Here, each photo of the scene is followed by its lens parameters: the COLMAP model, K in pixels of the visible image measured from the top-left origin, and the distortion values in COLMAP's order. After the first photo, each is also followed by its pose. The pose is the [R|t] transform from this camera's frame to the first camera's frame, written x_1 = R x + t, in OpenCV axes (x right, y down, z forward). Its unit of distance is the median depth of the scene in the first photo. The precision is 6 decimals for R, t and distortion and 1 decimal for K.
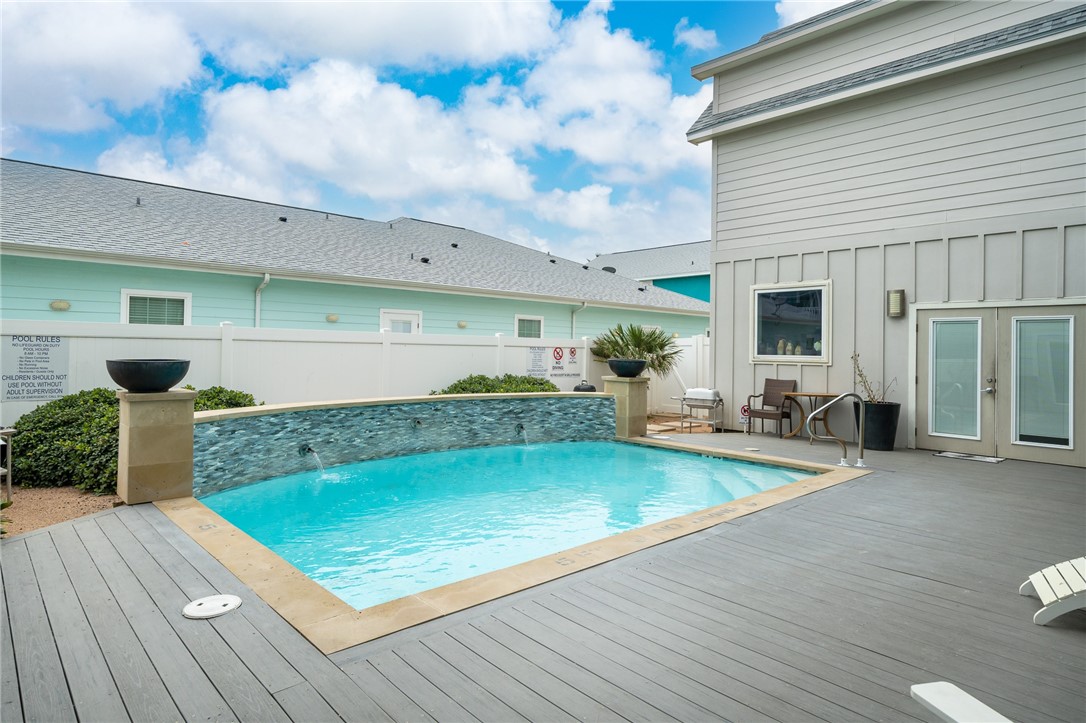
lens RADIAL K [[604.1, 0, 531.6], [0, 604.1, 338.8], [0, 0, 1]] dist [0.001447, 0.000368]
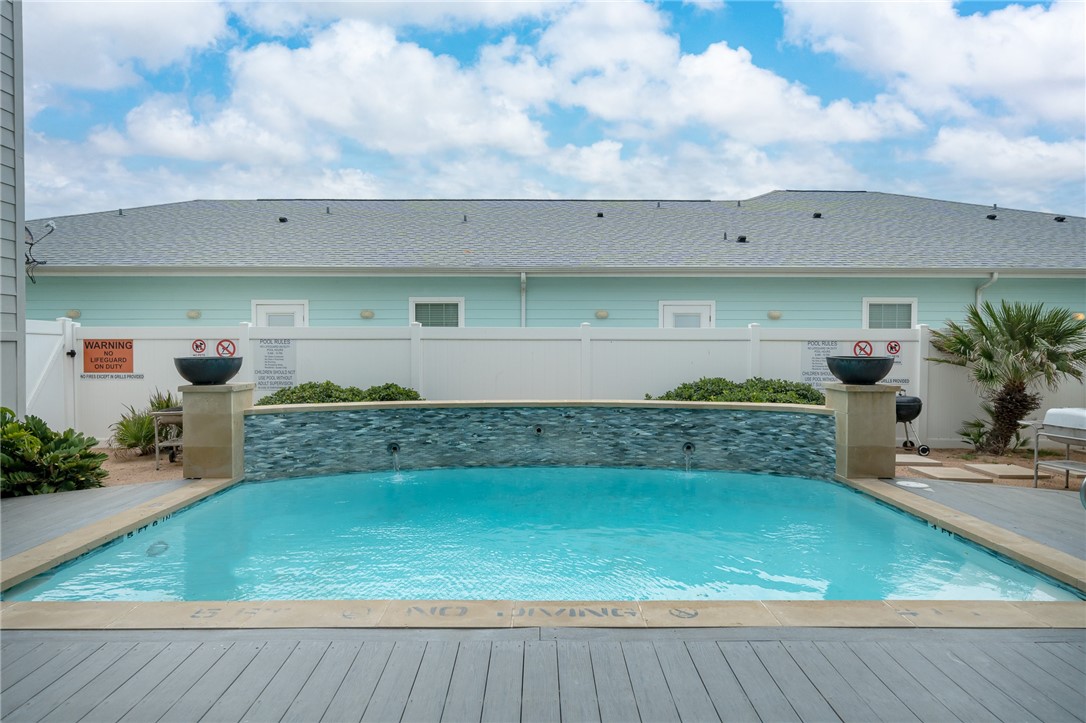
lens RADIAL K [[653.2, 0, 558.5], [0, 653.2, 347.6], [0, 0, 1]] dist [0.003530, 0.001028]
pose [[0.748514, -0.013533, -0.662981, 0.437510], [0.022790, 0.999726, 0.005323, 0.015561], [0.662727, -0.019094, 0.748617, 0.309451]]
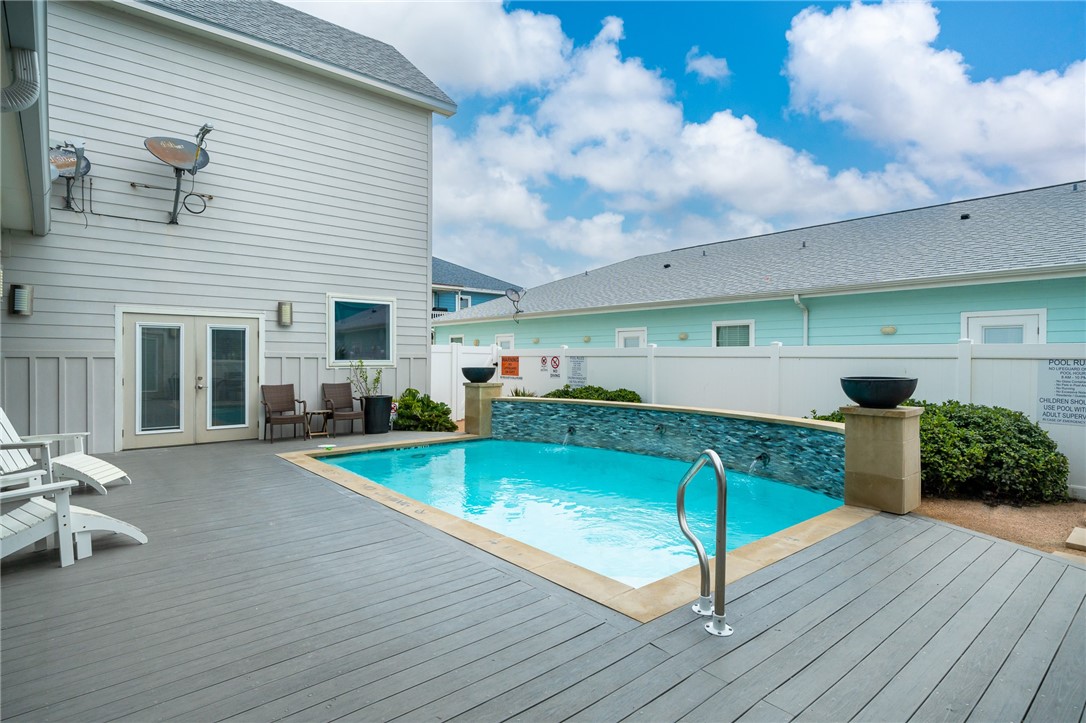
lens RADIAL K [[588.6, 0, 542.6], [0, 588.6, 361.4], [0, 0, 1]] dist [0.006852, 0.000983]
pose [[-0.038220, -0.011517, -0.999203, 0.857067], [0.009266, 0.999887, -0.011880, 0.026104], [0.999226, -0.009712, -0.038109, 0.800374]]
